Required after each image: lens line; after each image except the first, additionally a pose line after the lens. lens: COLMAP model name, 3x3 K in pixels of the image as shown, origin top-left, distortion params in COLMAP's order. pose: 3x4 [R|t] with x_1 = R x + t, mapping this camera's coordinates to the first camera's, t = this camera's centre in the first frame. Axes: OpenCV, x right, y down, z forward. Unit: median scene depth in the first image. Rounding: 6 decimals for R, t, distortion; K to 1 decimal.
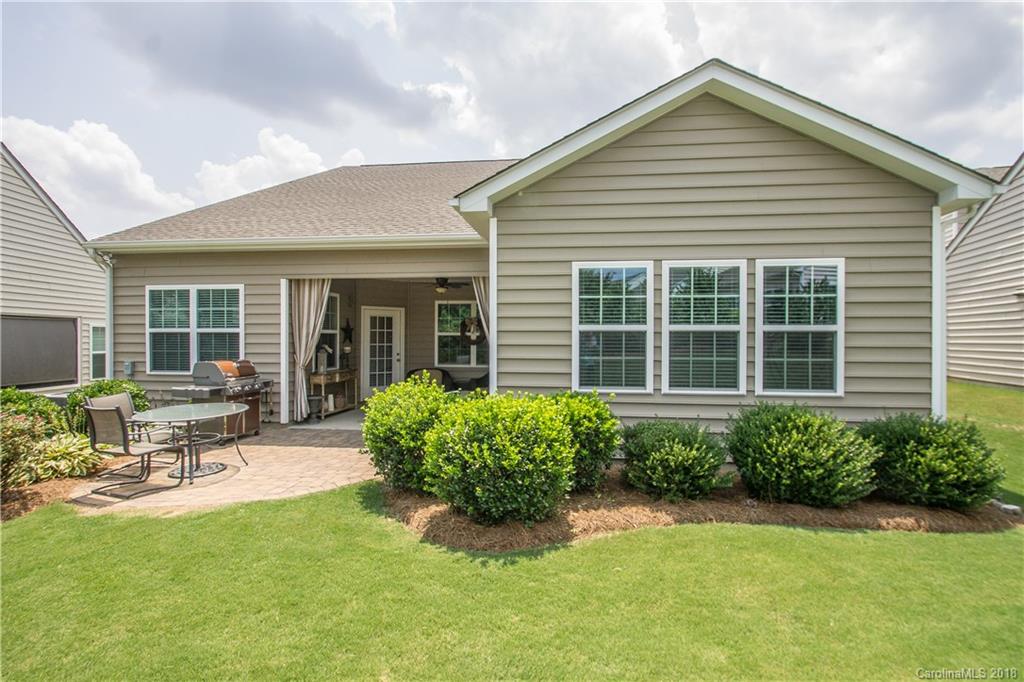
lens RADIAL K [[495.0, 0, 515.9], [0, 495.0, 333.0], [0, 0, 1]] dist [-0.002300, -0.001186]
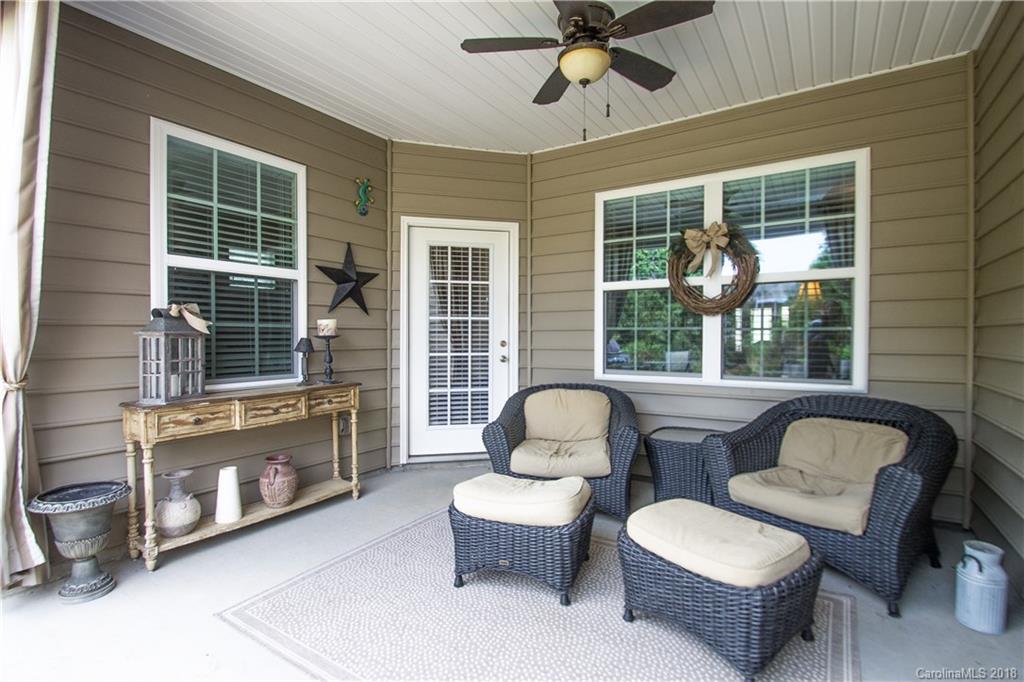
lens RADIAL K [[495.0, 0, 515.9], [0, 495.0, 333.0], [0, 0, 1]] dist [-0.002300, -0.001186]
pose [[0.906340, -0.002769, -0.422539, -0.066416], [0.005181, 0.999976, 0.004559, 0.033397], [0.422516, -0.006321, 0.906333, 0.664280]]
